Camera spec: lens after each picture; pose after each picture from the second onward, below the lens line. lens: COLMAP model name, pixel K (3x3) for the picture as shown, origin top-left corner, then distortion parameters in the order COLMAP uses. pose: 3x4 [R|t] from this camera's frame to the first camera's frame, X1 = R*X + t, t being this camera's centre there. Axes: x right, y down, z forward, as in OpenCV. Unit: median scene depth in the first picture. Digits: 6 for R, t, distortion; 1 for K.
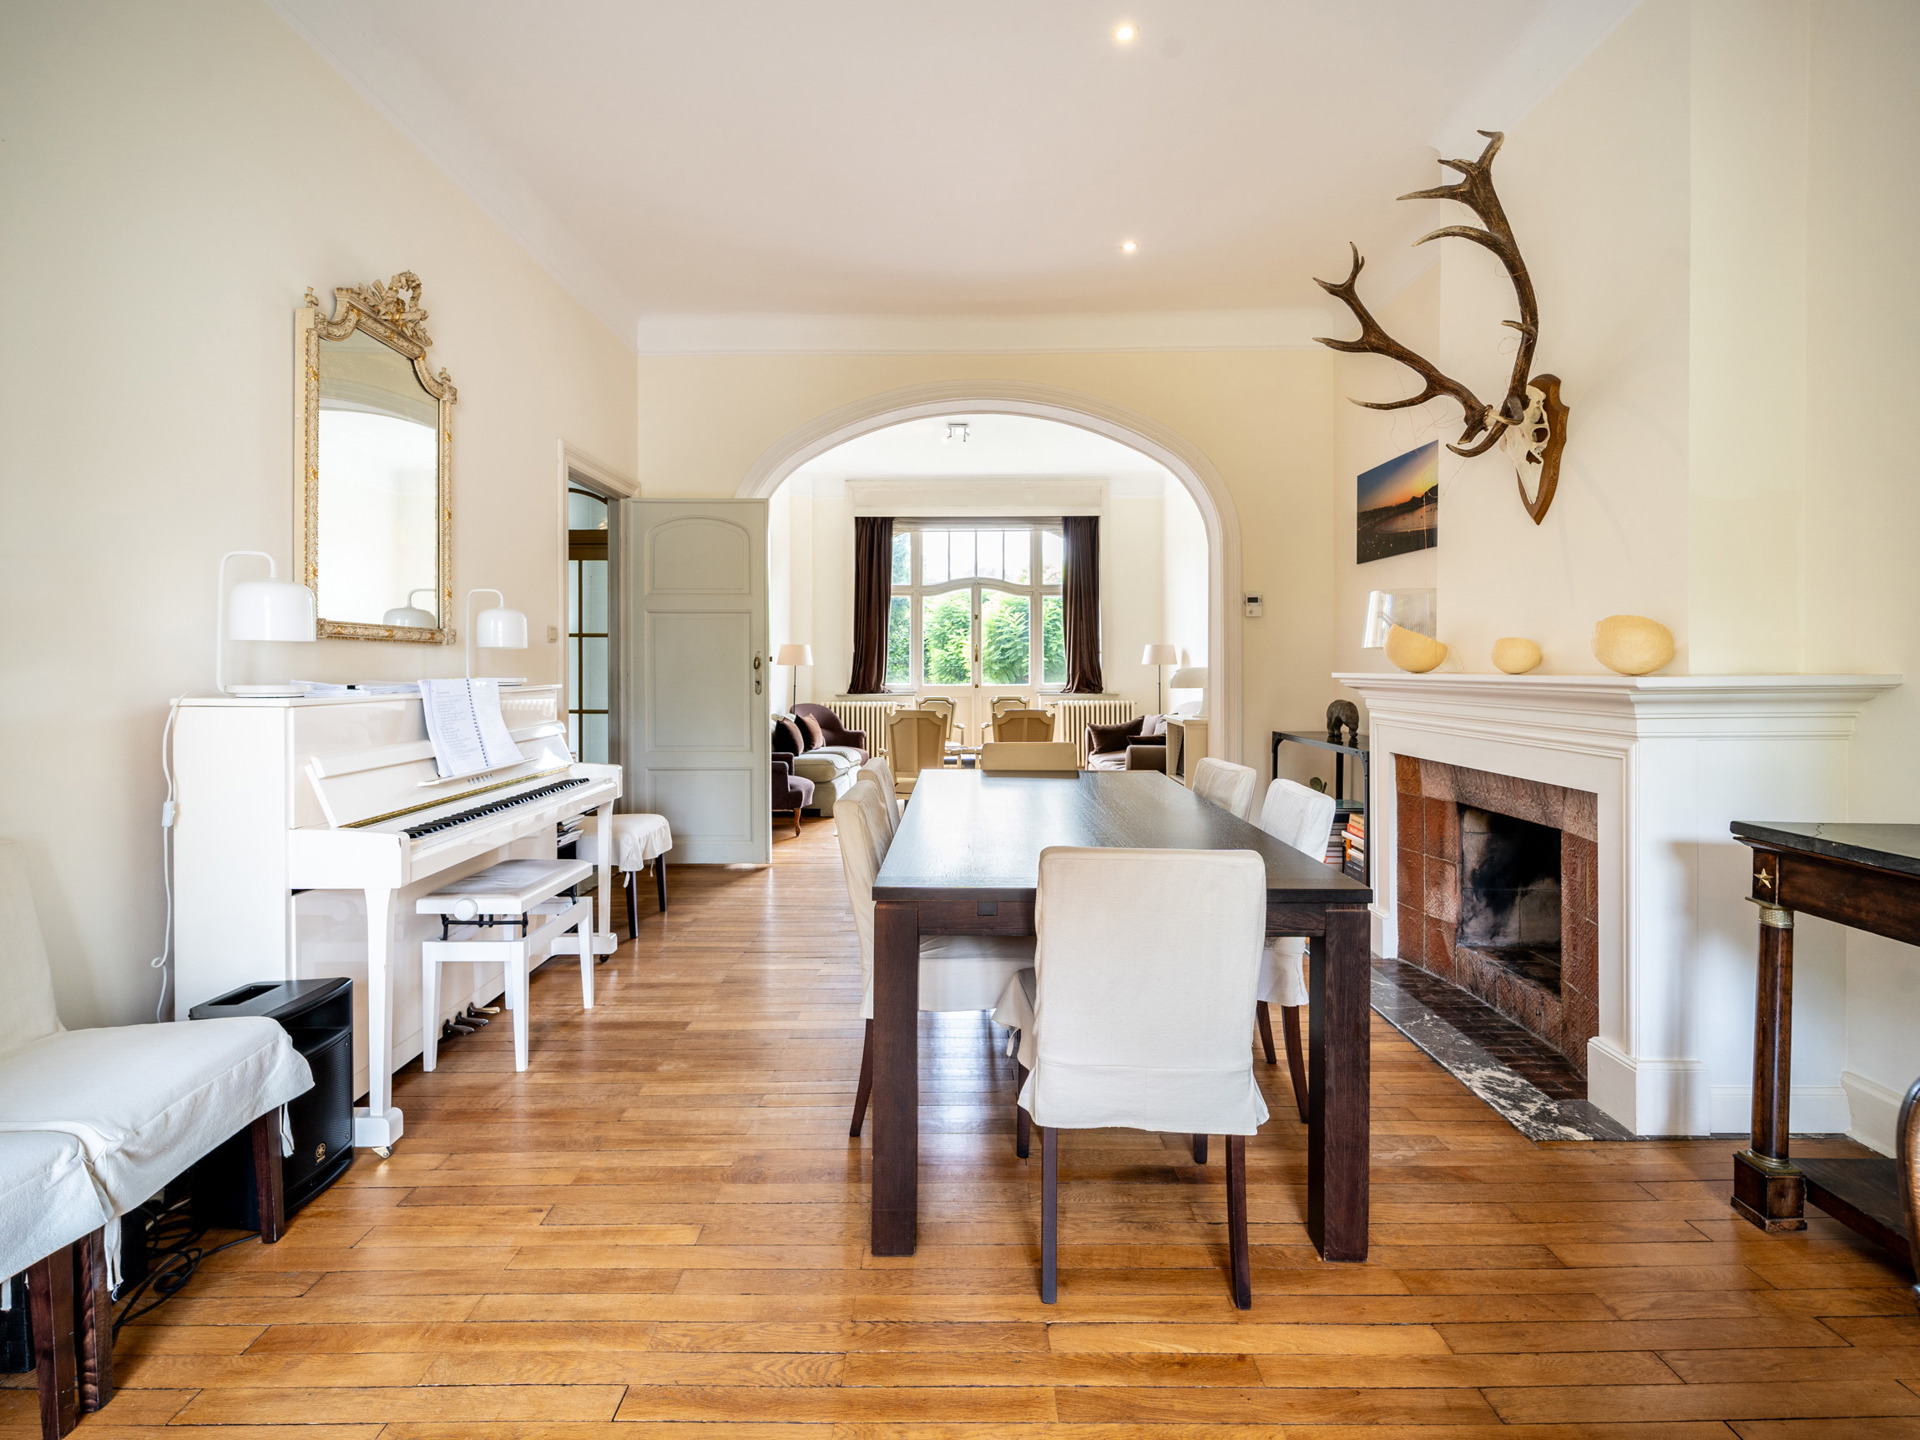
lens RADIAL K [[891.8, 0, 958.3], [0, 891.8, 672.7], [0, 0, 1]] dist [-0.002255, 0.000058]
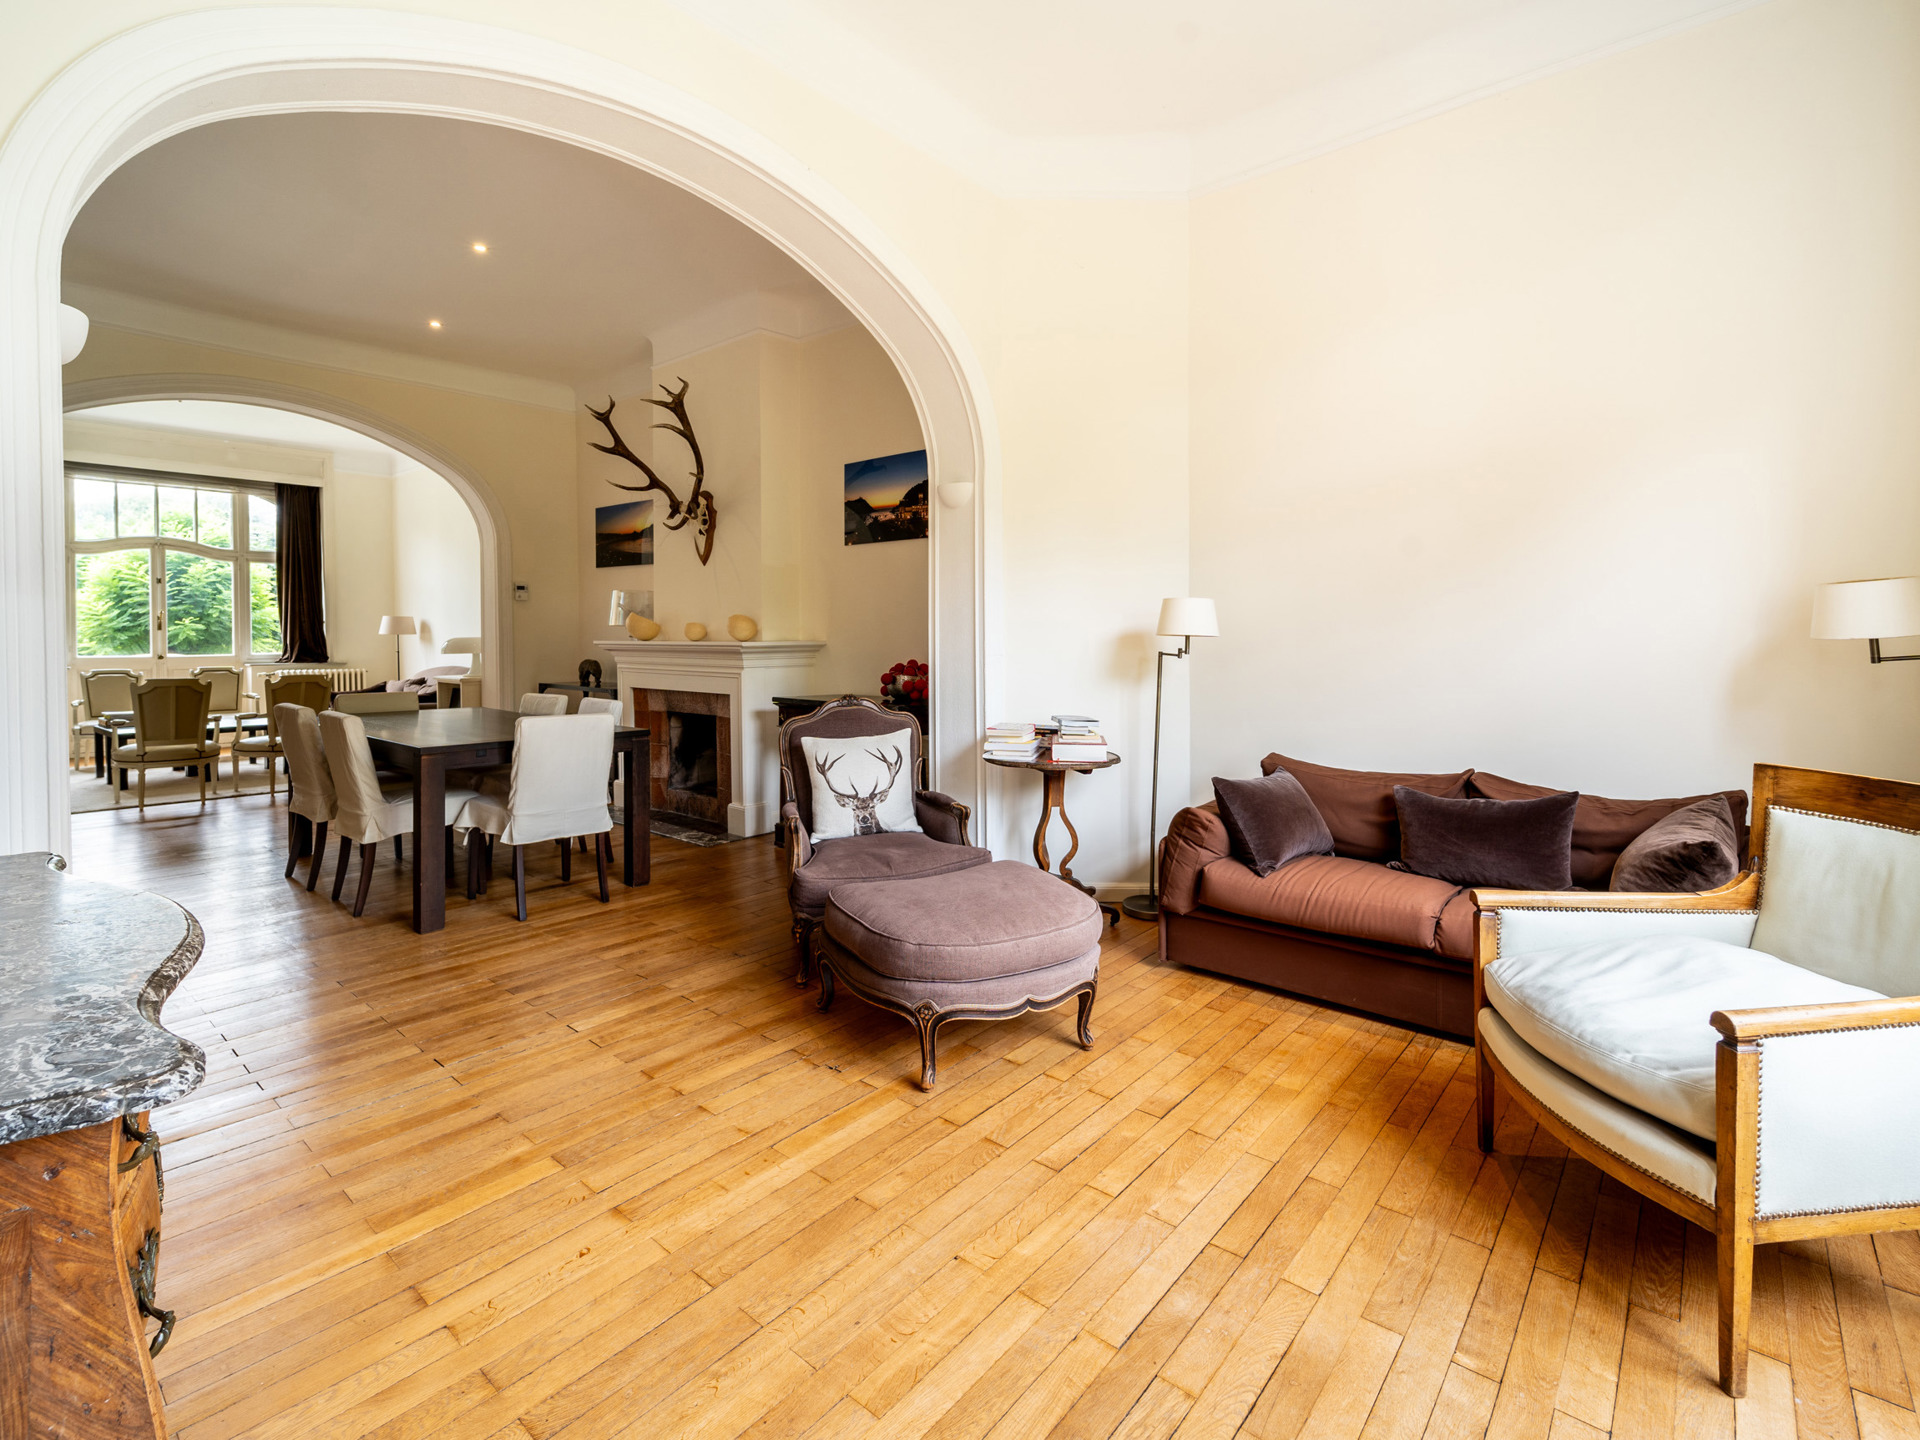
lens RADIAL K [[891.8, 0, 958.3], [0, 891.8, 672.7], [0, 0, 1]] dist [-0.002255, 0.000058]
pose [[0.651898, -0.028754, 0.757761, -0.481569], [0.002734, 0.999363, 0.035570, 0.002635], [-0.758302, -0.021116, 0.651562, -0.712302]]
